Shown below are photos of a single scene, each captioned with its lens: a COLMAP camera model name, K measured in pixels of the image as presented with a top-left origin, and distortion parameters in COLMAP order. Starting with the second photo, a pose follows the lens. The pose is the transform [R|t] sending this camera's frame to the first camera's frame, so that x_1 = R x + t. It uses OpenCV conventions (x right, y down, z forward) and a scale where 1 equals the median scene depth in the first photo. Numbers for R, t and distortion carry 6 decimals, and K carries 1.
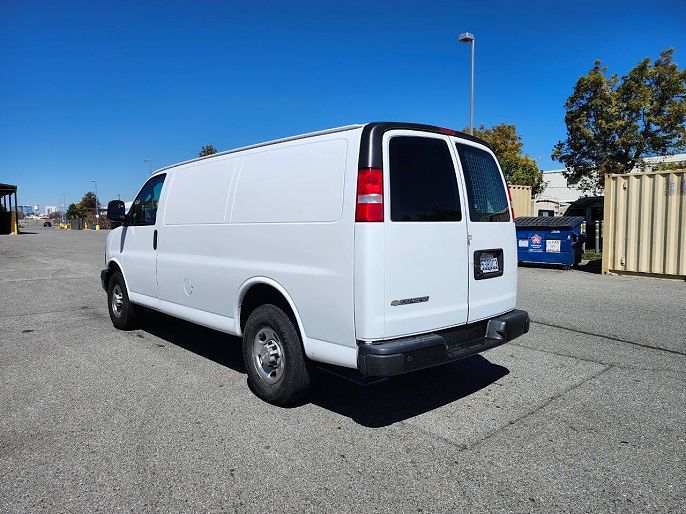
lens RADIAL K [[516.3, 0, 335.6], [0, 516.3, 255.6], [0, 0, 1]] dist [0.049198, -0.064453]
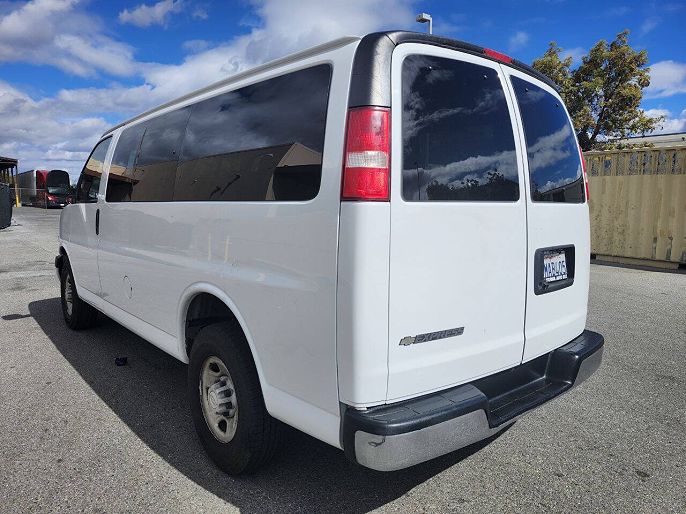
lens RADIAL K [[516.3, 0, 341.0], [0, 516.3, 255.0], [0, 0, 1]] dist [0.049198, -0.064453]
pose [[0.999505, 0.016791, -0.026608, 0.046710], [-0.015815, 0.999209, 0.036485, -0.021809], [0.027199, -0.036046, 0.998980, 0.359330]]
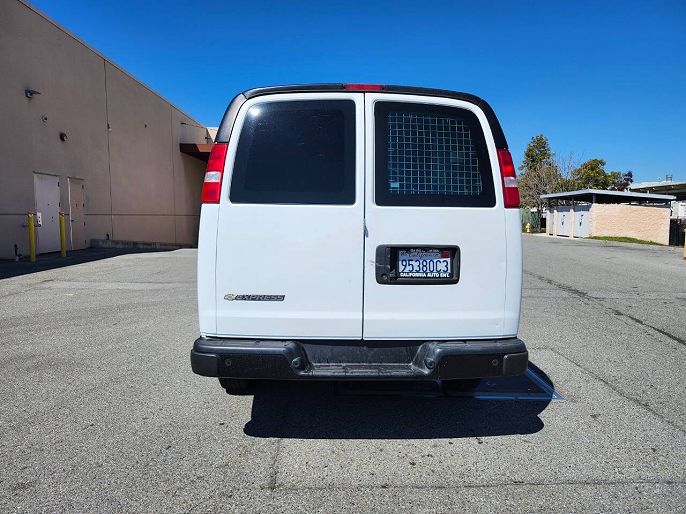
lens RADIAL K [[516.3, 0, 342.3], [0, 516.3, 259.0], [0, 0, 1]] dist [0.049198, -0.064453]
pose [[0.742984, 0.070363, -0.665601, 0.719991], [-0.057207, 0.997496, 0.041590, -0.016492], [0.666860, 0.007176, 0.745148, 0.409257]]
